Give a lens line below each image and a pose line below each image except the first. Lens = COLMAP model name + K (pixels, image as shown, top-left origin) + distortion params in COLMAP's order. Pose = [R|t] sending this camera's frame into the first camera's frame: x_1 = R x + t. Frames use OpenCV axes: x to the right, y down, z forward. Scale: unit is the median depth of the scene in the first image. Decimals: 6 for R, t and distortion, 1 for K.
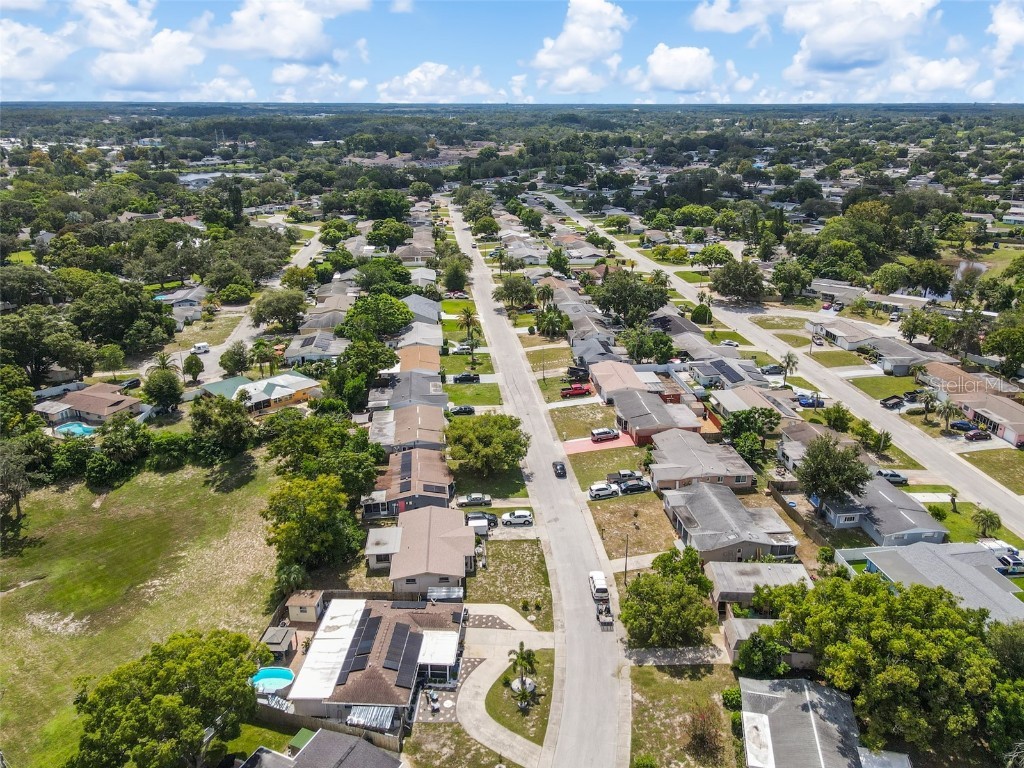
lens RADIAL K [[752.8, 0, 515.9], [0, 752.8, 378.6], [0, 0, 1]] dist [0.002126, 0.026939]
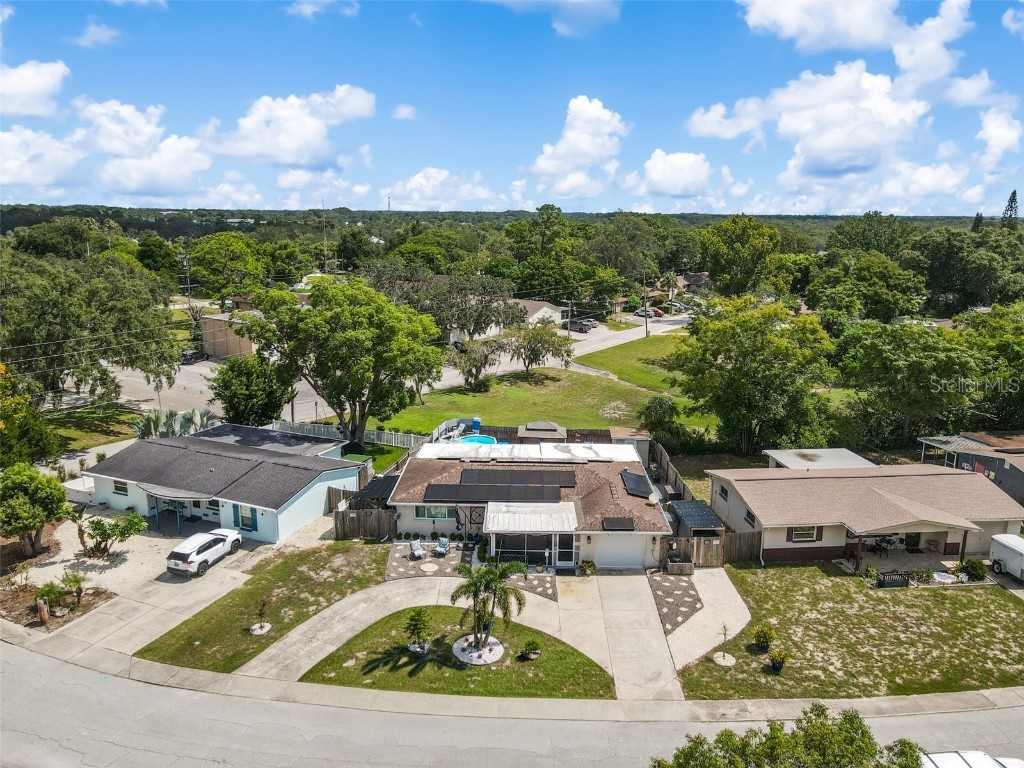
lens RADIAL K [[752.8, 0, 515.9], [0, 752.8, 378.6], [0, 0, 1]] dist [0.002126, 0.026939]
pose [[0.034058, 0.216408, -0.975709, 0.379391], [-0.356458, 0.914698, 0.190433, 0.169812], [0.933691, 0.341313, 0.108293, 0.884215]]
